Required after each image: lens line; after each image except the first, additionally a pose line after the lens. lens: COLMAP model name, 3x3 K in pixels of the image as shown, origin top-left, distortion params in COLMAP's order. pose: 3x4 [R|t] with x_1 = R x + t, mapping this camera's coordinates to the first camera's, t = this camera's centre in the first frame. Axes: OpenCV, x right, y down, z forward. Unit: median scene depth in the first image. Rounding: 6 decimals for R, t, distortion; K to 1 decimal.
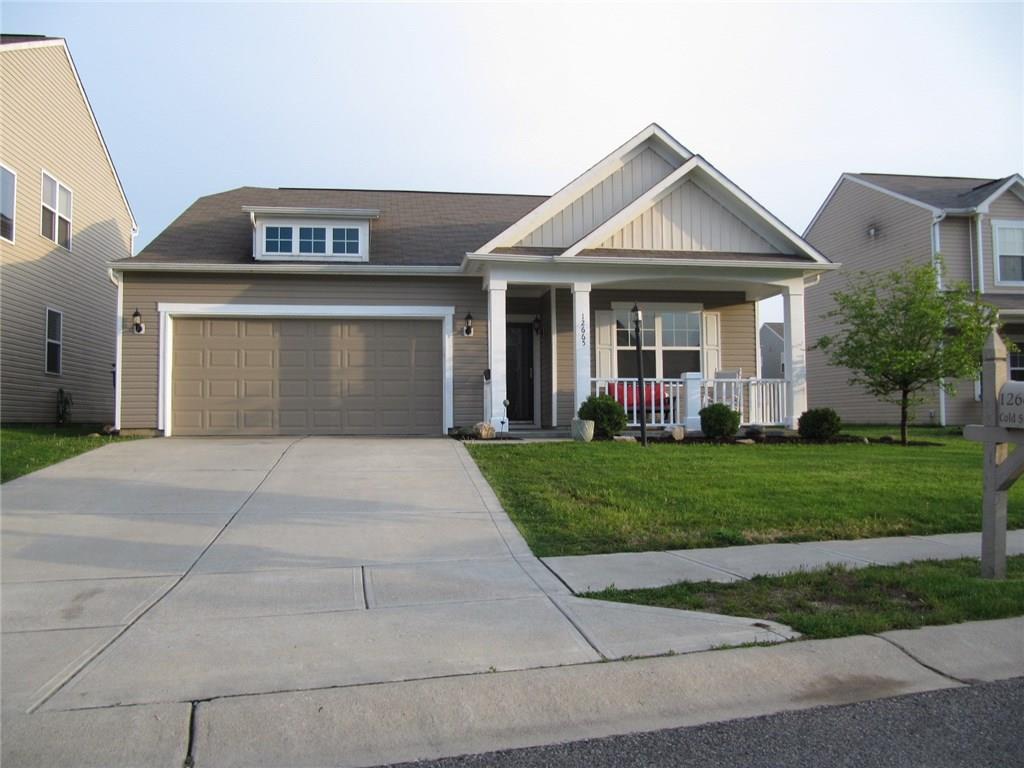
lens RADIAL K [[836.1, 0, 512.3], [0, 836.1, 382.3], [0, 0, 1]] dist [-0.056027, 0.000422]
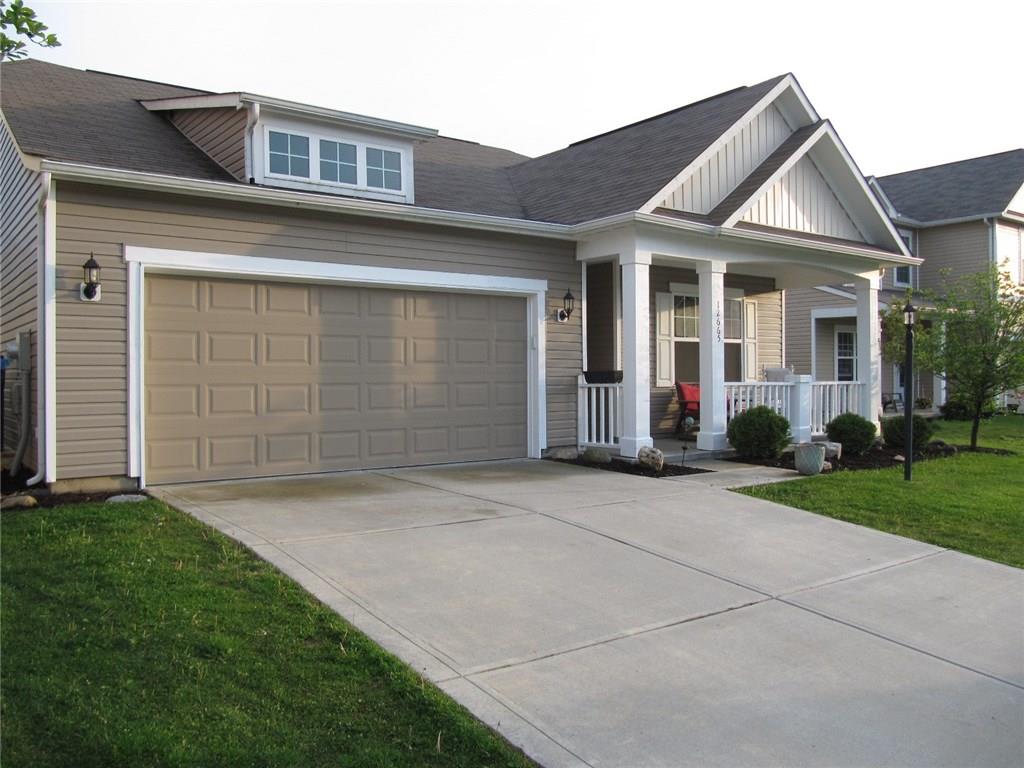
lens RADIAL K [[836.1, 0, 515.1], [0, 836.1, 379.5], [0, 0, 1]] dist [-0.056027, 0.000422]
pose [[0.879225, 0.000255, 0.476406, -0.442235], [-0.022302, 0.998926, 0.040623, -0.034086], [-0.475884, -0.046341, 0.878286, 0.381344]]
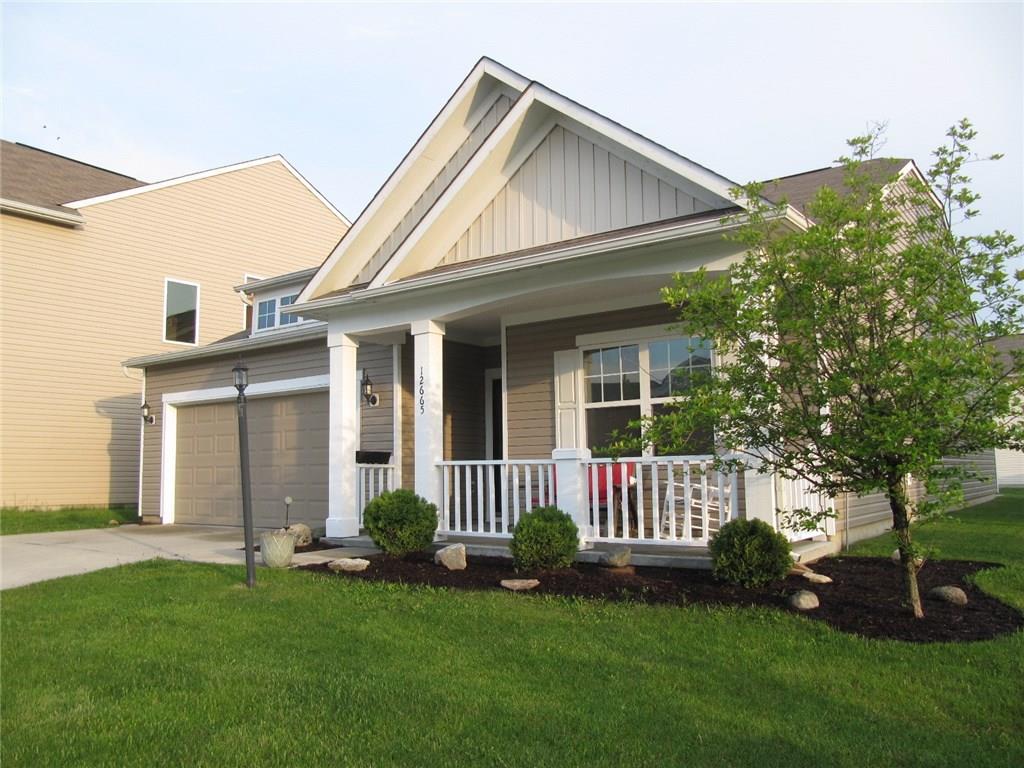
lens RADIAL K [[836.1, 0, 511.2], [0, 836.1, 385.3], [0, 0, 1]] dist [-0.056027, 0.000422]
pose [[0.706204, -0.078318, -0.703663, 0.587478], [0.039962, 0.996688, -0.070825, -0.015048], [0.706879, 0.021897, 0.706995, 0.551299]]
